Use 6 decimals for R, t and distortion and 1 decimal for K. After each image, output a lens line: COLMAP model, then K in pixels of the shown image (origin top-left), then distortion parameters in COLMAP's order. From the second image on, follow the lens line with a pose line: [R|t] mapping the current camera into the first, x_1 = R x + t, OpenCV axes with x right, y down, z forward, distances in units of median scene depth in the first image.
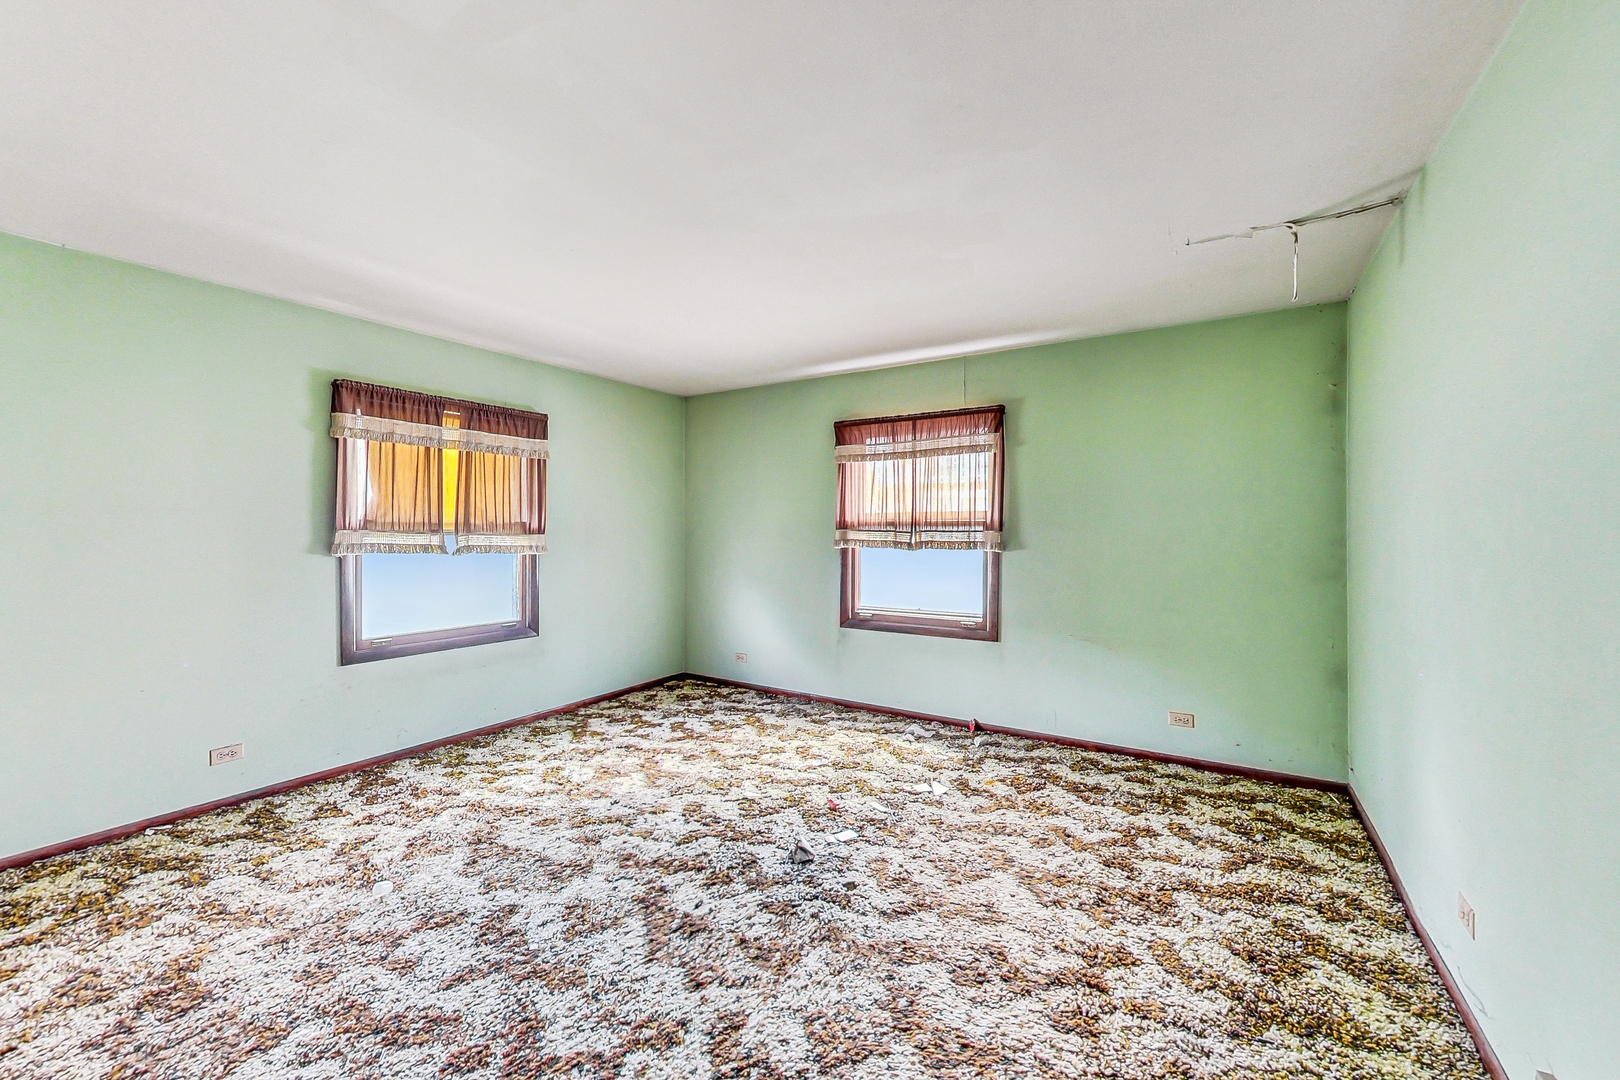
lens RADIAL K [[626.0, 0, 809.9], [0, 626.0, 527.6], [0, 0, 1]] dist [-0.000382, -0.000602]
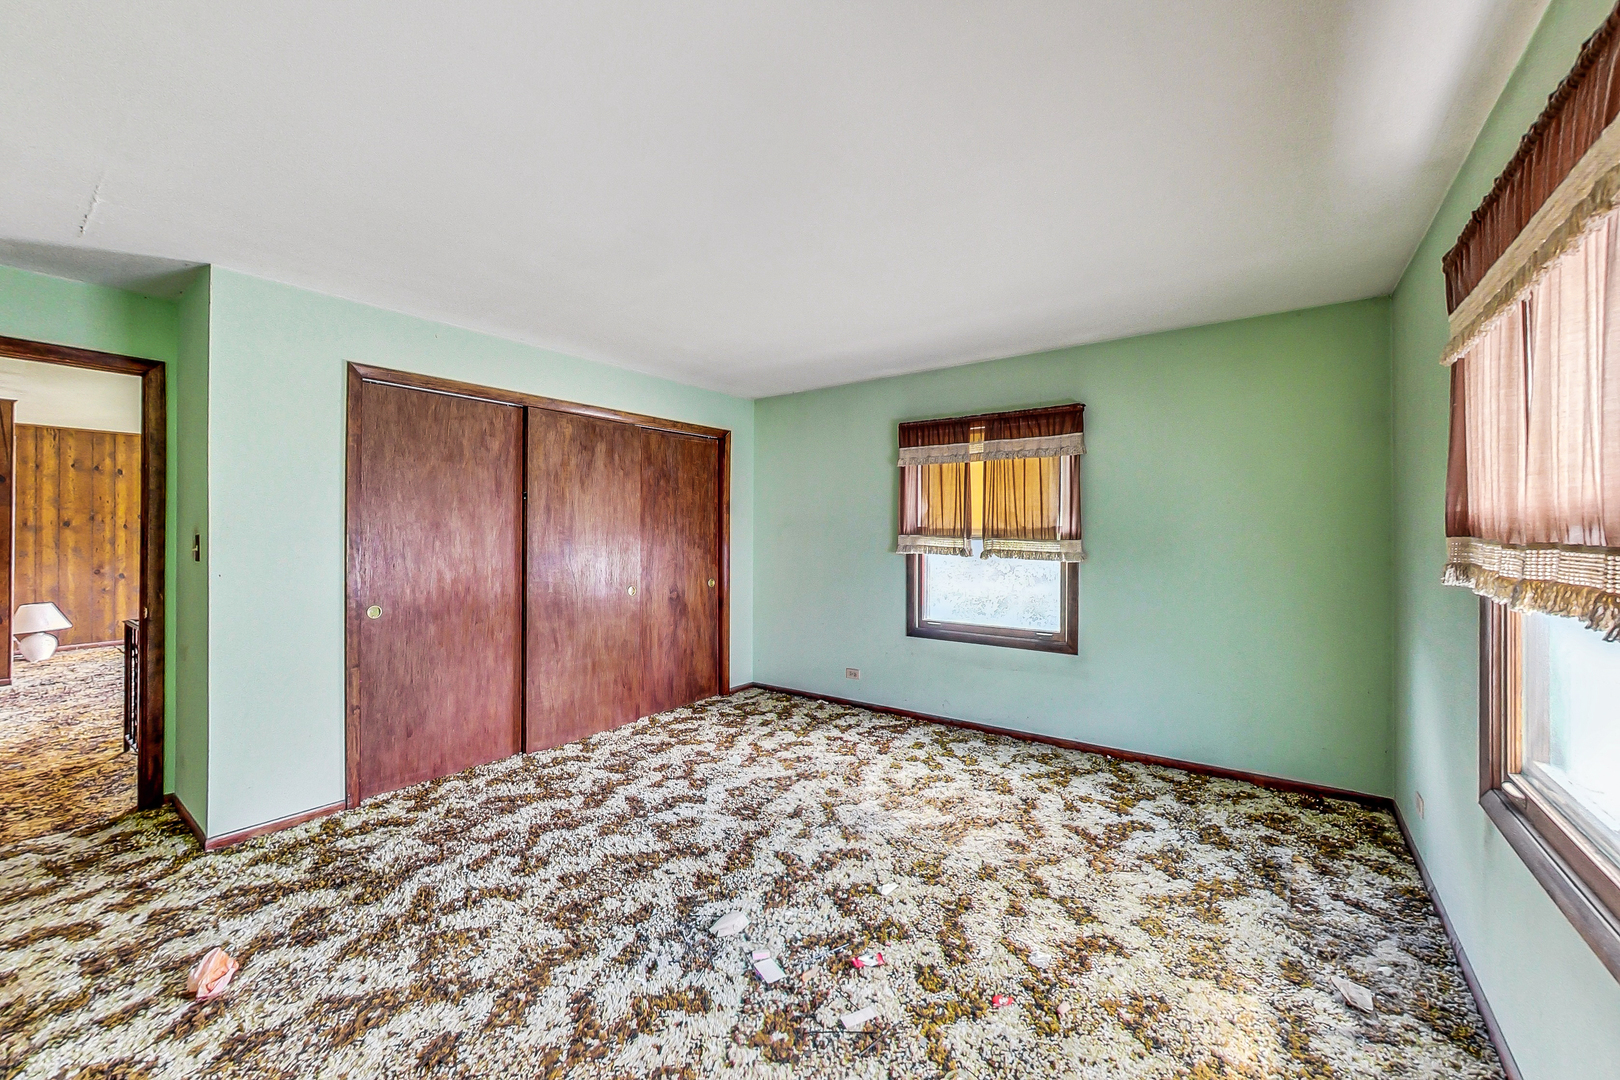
lens RADIAL K [[626.0, 0, 809.9], [0, 626.0, 527.6], [0, 0, 1]] dist [-0.000382, -0.000602]
pose [[-0.061764, -0.008891, -0.998051, 0.600461], [0.001062, 0.999959, -0.008974, 0.000226], [0.998090, -0.001614, -0.061752, 0.859693]]
